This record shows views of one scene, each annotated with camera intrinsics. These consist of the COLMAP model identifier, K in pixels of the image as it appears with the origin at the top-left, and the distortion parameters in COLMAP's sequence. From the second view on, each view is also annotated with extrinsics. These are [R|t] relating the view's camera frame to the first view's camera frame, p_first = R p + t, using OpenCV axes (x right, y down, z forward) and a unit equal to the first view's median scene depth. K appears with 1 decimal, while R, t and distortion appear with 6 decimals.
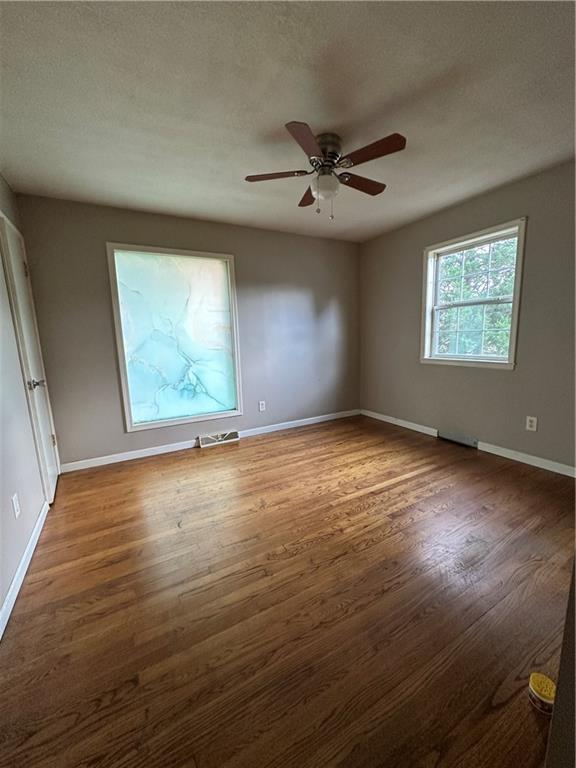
lens RADIAL K [[308.2, 0, 288.0], [0, 308.2, 384.0], [0, 0, 1]] dist [0.003041, 0.000157]
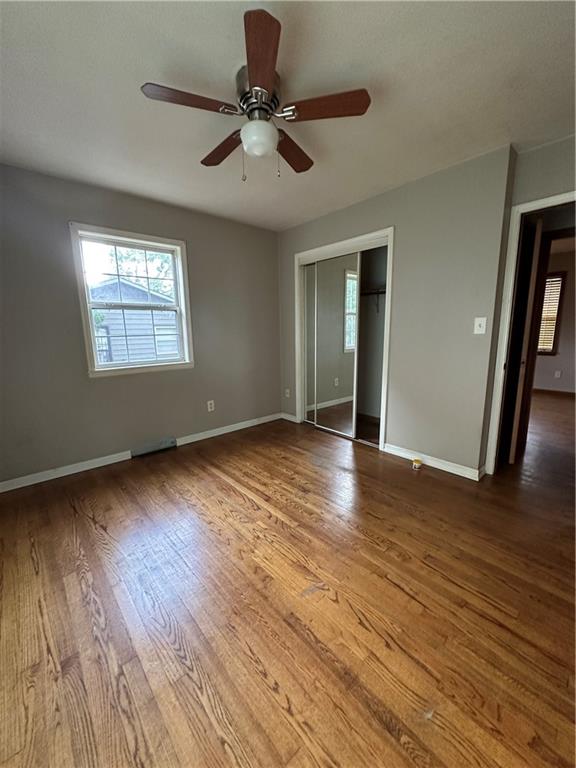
lens RADIAL K [[308.2, 0, 288.0], [0, 308.2, 384.0], [0, 0, 1]] dist [0.003041, 0.000157]
pose [[-0.218026, -0.135543, 0.966485, -0.531195], [0.176133, 0.968583, 0.175571, -0.131916], [-0.959918, 0.208509, -0.187303, 0.895141]]
